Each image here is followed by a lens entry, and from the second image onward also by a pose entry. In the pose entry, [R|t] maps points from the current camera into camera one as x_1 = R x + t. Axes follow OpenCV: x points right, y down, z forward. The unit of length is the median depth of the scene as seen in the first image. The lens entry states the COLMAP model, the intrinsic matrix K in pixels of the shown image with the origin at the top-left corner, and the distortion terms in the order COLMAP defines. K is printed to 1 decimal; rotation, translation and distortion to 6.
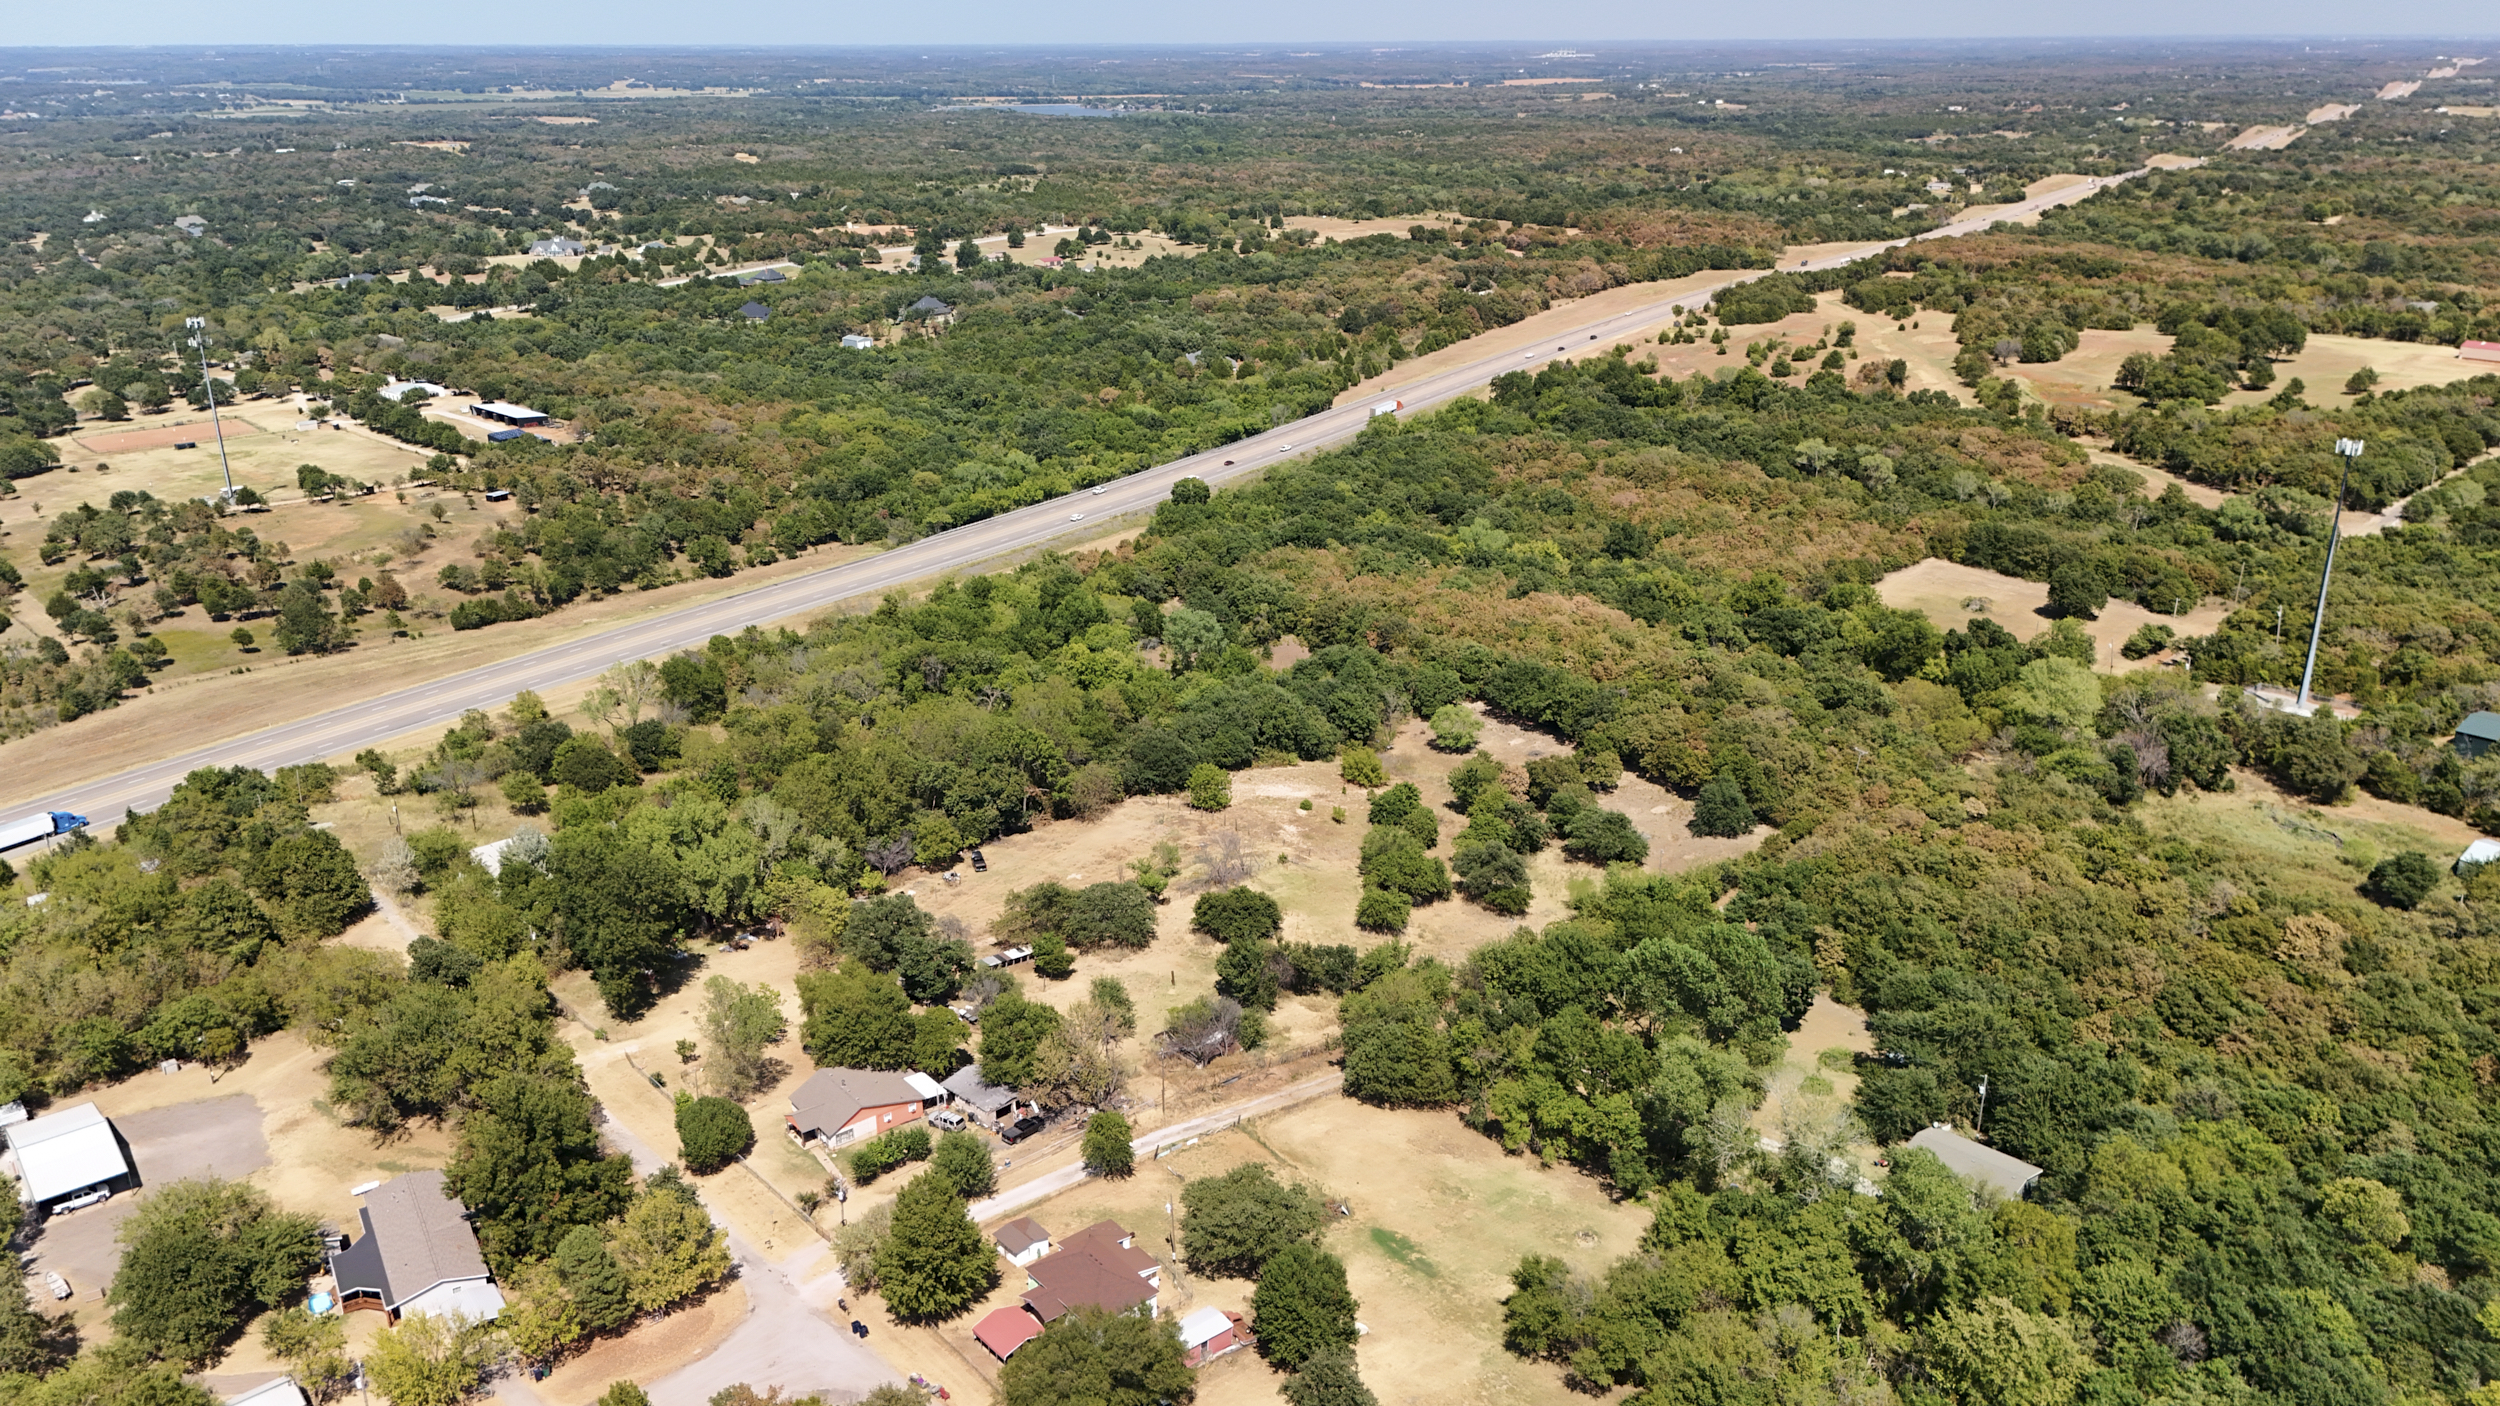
lens RADIAL K [[1845.6, 0, 1236.3], [0, 1845.6, 702.1], [0, 0, 1]] dist [0.067956, -0.069344]
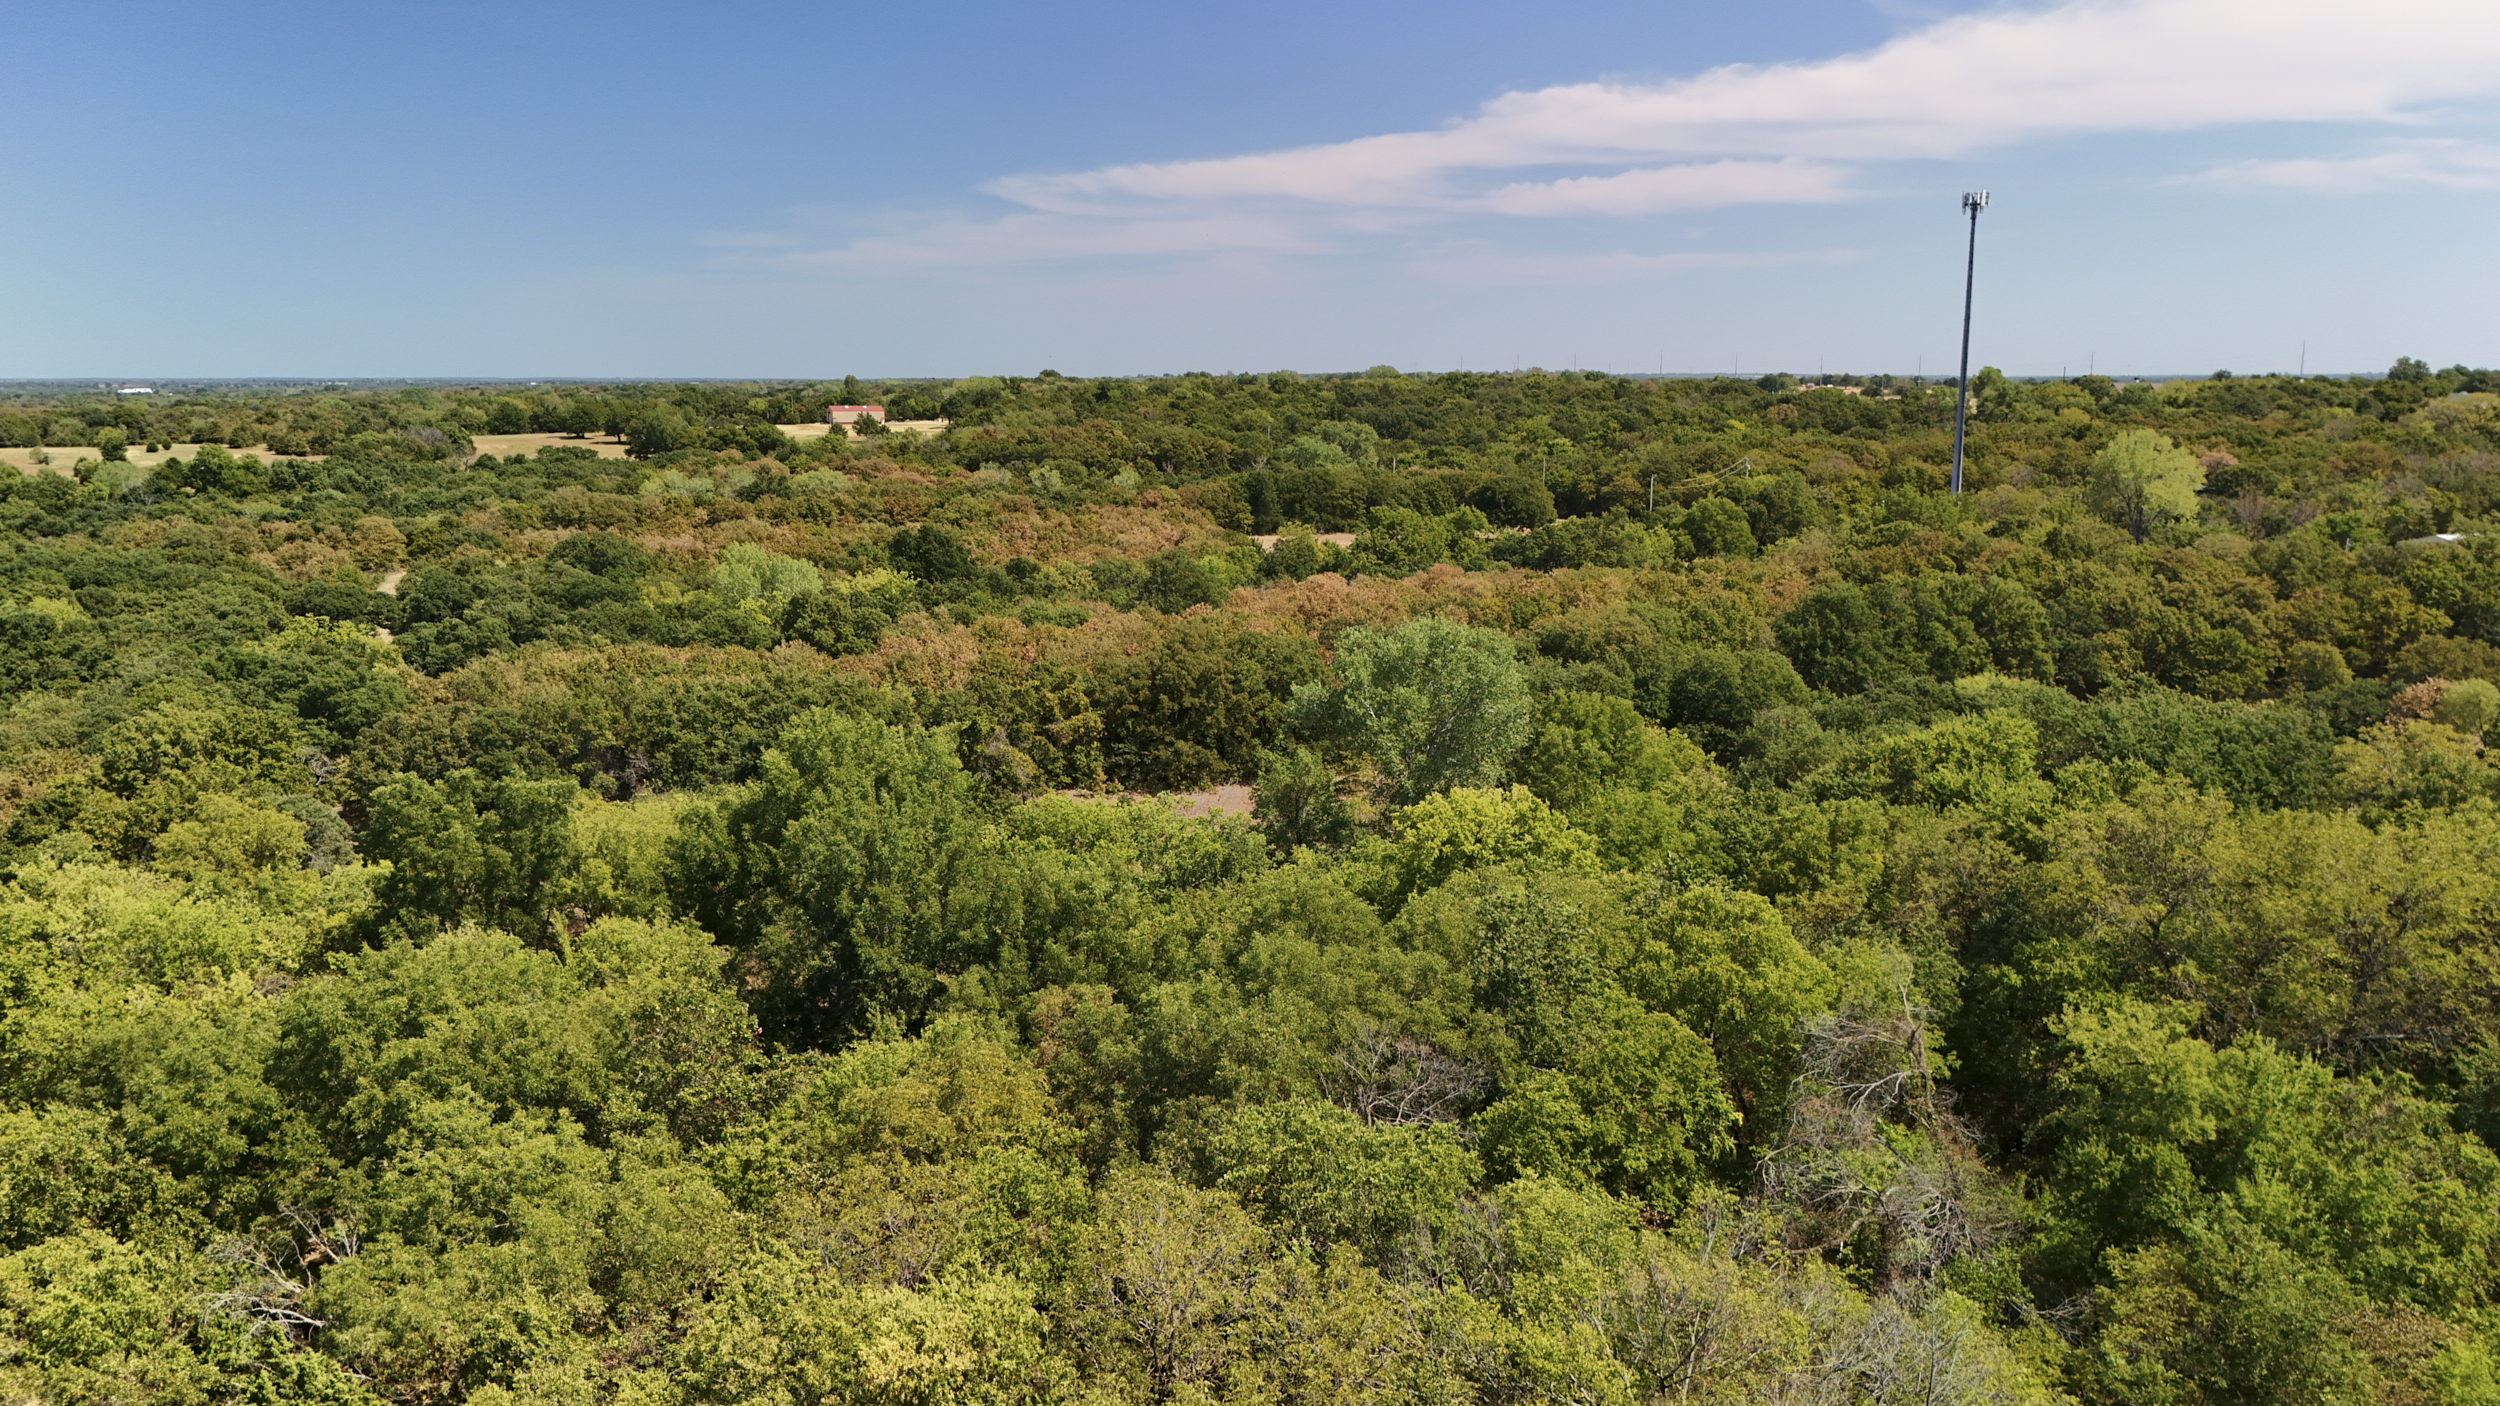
lens RADIAL K [[1868.1, 0, 1231.9], [0, 1868.1, 693.0], [0, 0, 1]] dist [0.071626, -0.075998]
pose [[0.319882, -0.151529, 0.935261, -0.246605], [0.321439, 0.945939, 0.043319, -0.049981], [-0.891264, 0.286773, 0.351297, 0.766960]]
